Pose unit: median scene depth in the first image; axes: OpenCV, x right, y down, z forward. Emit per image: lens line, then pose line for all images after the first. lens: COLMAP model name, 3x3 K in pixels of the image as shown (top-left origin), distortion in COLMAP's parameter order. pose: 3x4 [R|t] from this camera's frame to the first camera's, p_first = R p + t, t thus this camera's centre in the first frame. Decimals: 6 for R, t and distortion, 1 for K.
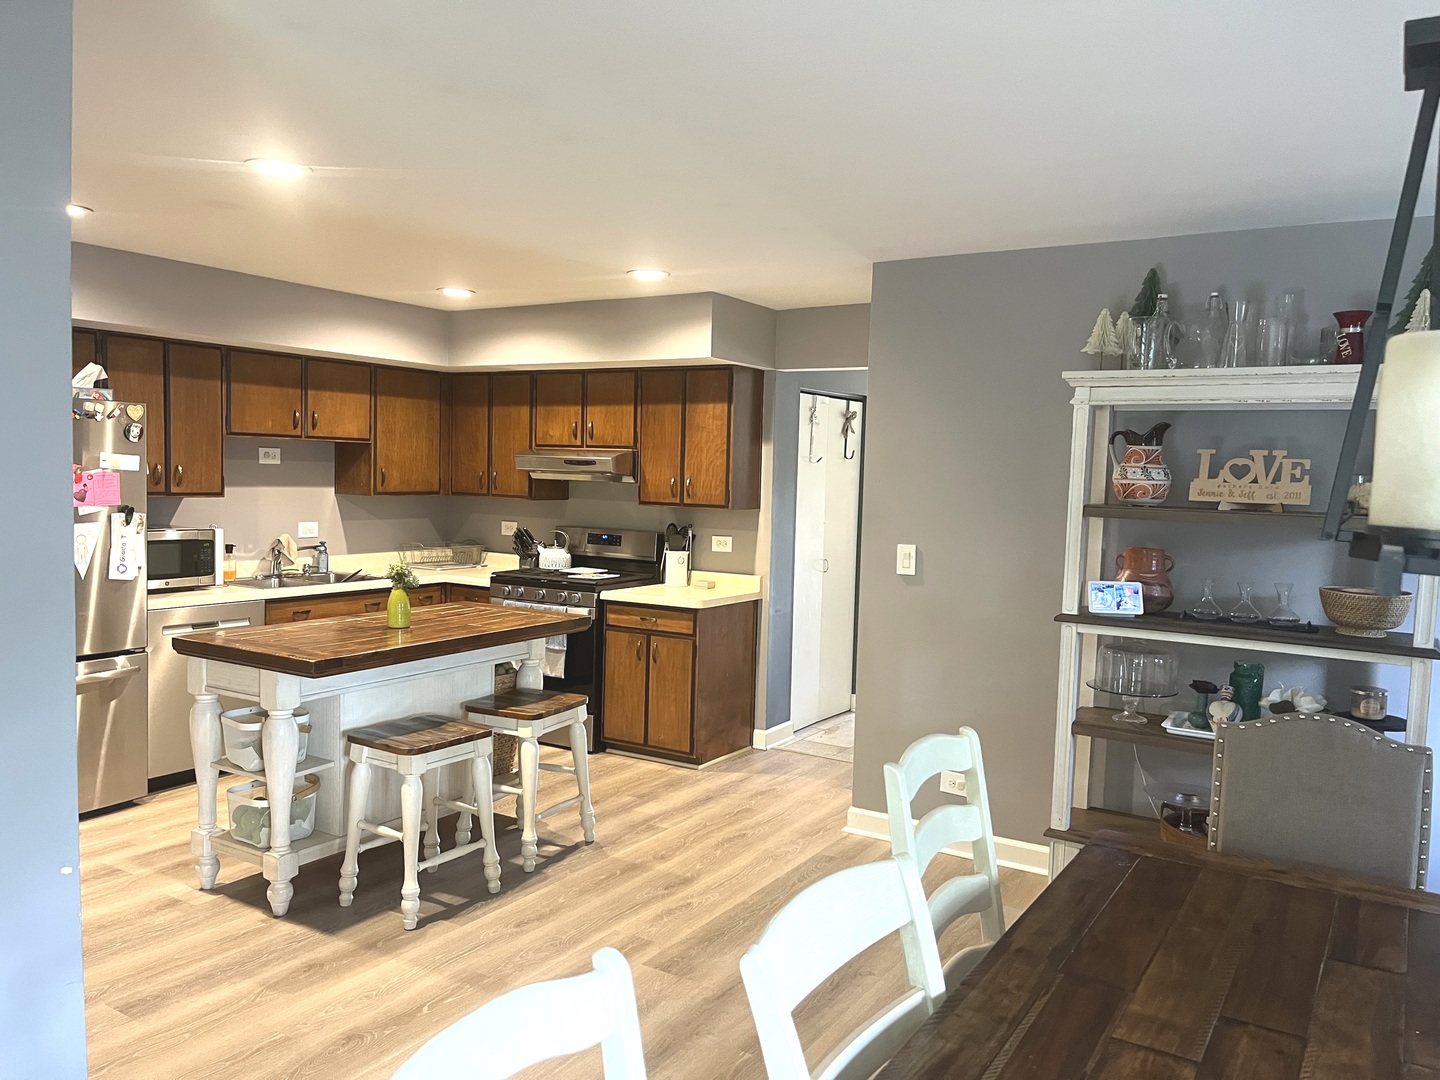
lens RADIAL K [[1087.5, 0, 725.1], [0, 1087.5, 548.0], [0, 0, 1]] dist [0.085025, -0.094060]
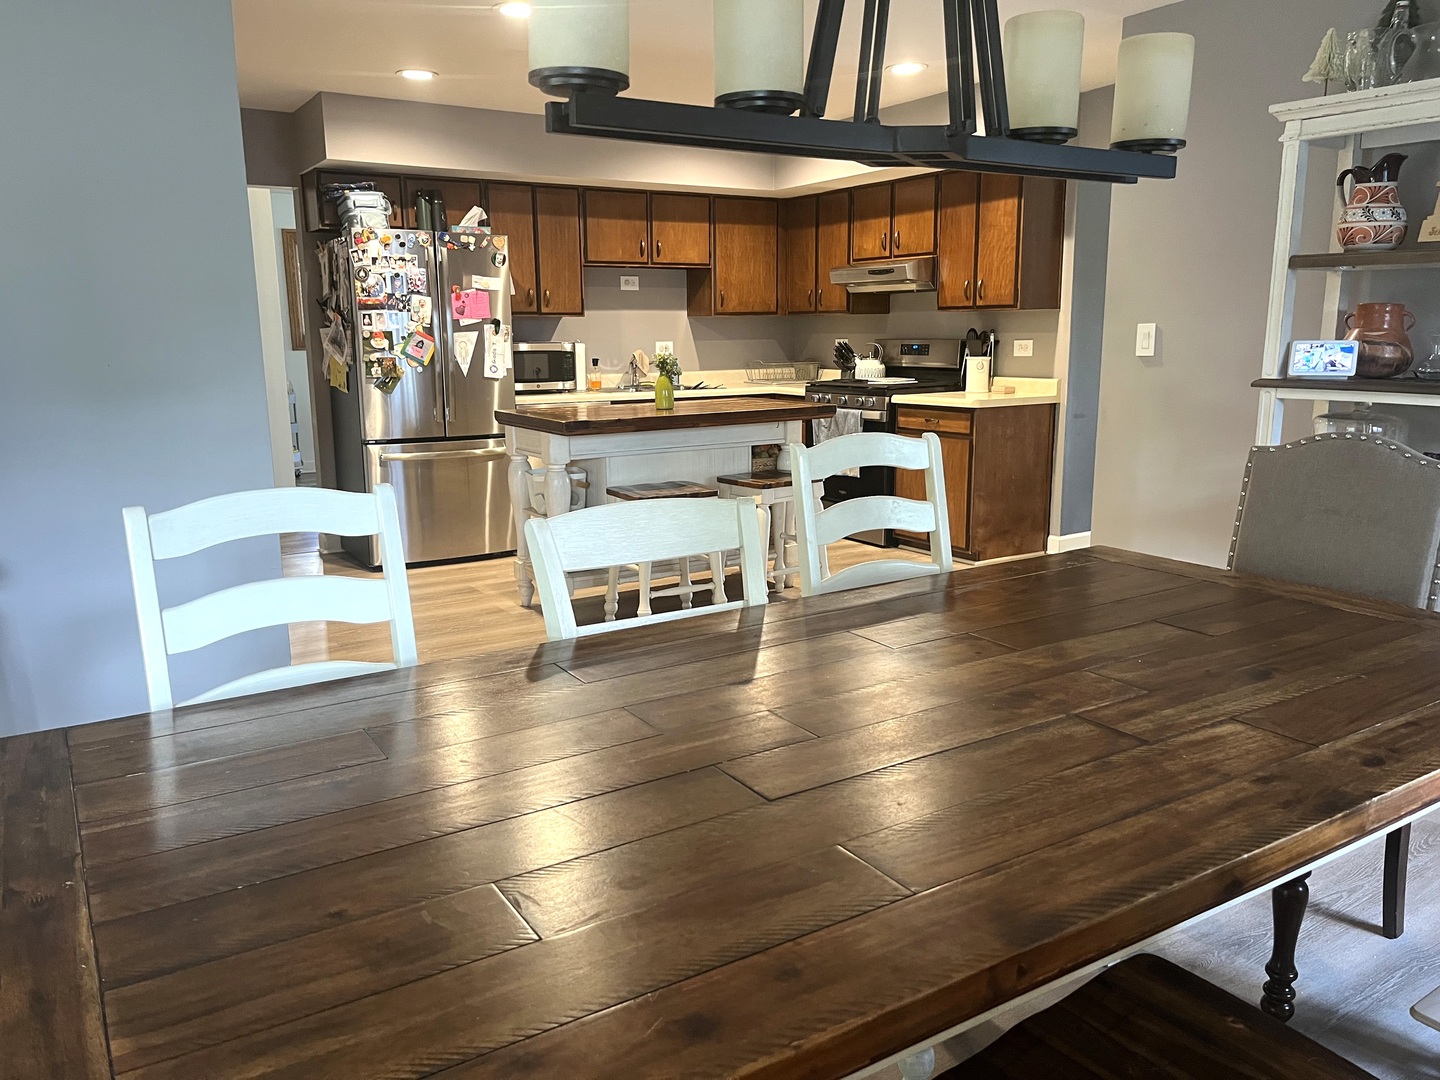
lens RADIAL K [[1091.3, 0, 720.0], [0, 1091.3, 540.0], [0, 0, 1]] dist [0.071121, -0.094255]
pose [[0.898582, 0.047046, -0.436277, 0.199471], [0.003710, 0.993386, 0.114762, 0.055720], [0.438791, -0.104742, 0.892464, -0.029347]]
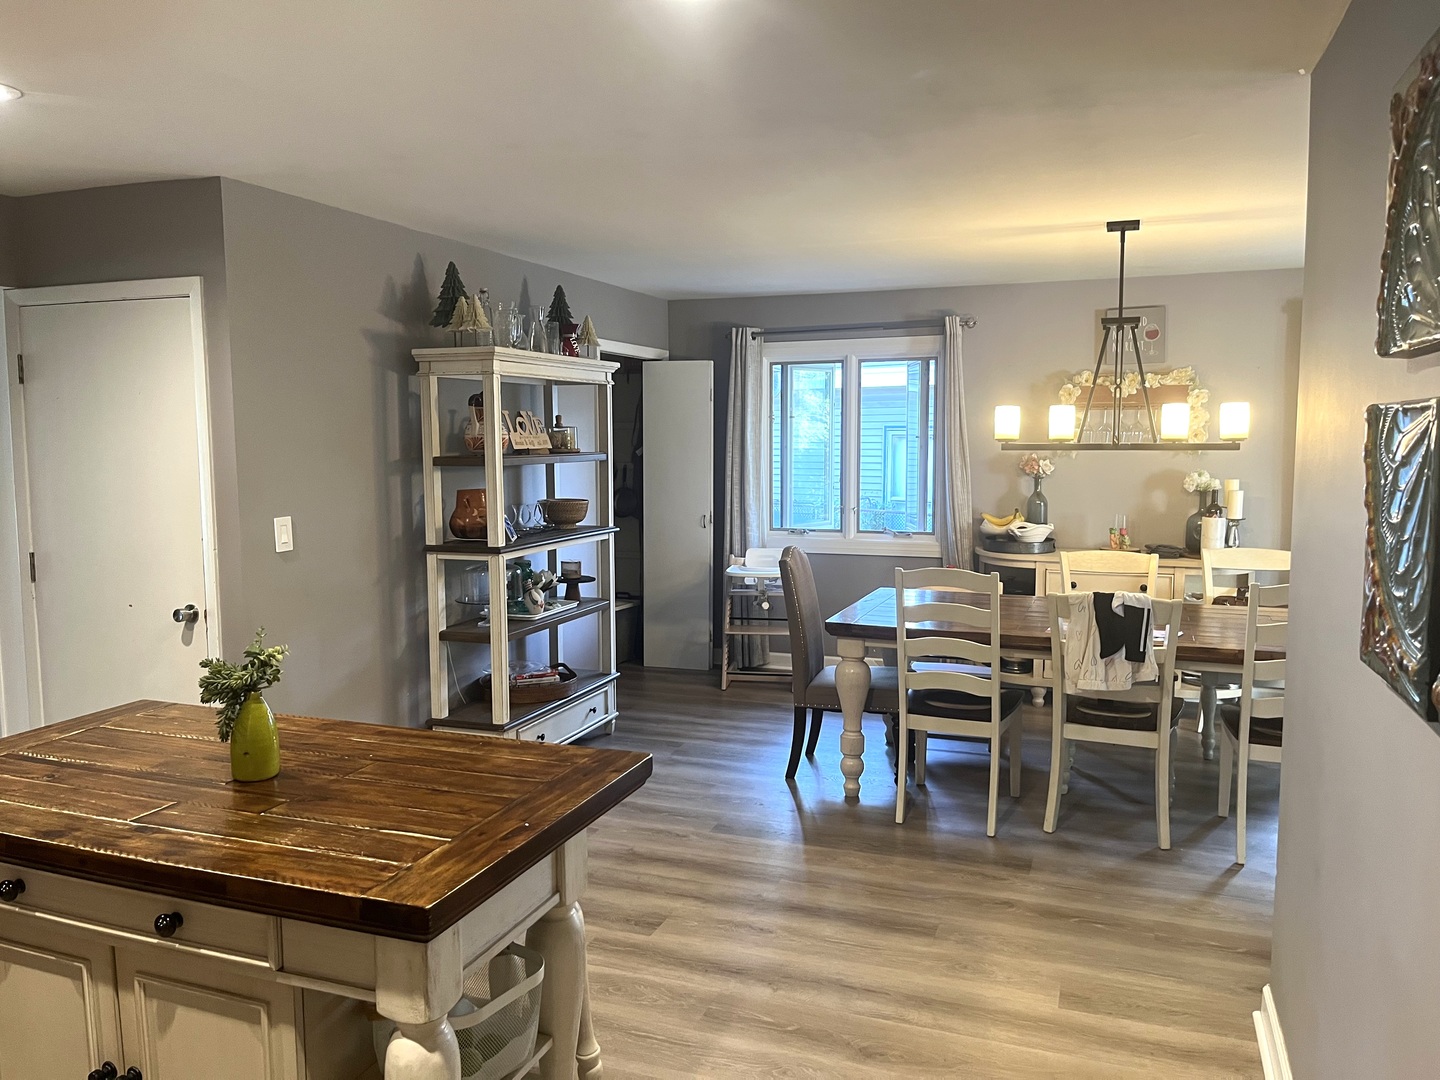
lens RADIAL K [[1087.5, 0, 725.1], [0, 1087.5, 548.0], [0, 0, 1]] dist [0.085025, -0.094060]
pose [[-0.187988, -0.136175, 0.972685, -0.584721], [0.070296, 0.985937, 0.151616, -0.067310], [-0.979653, 0.096878, -0.175772, 0.621036]]
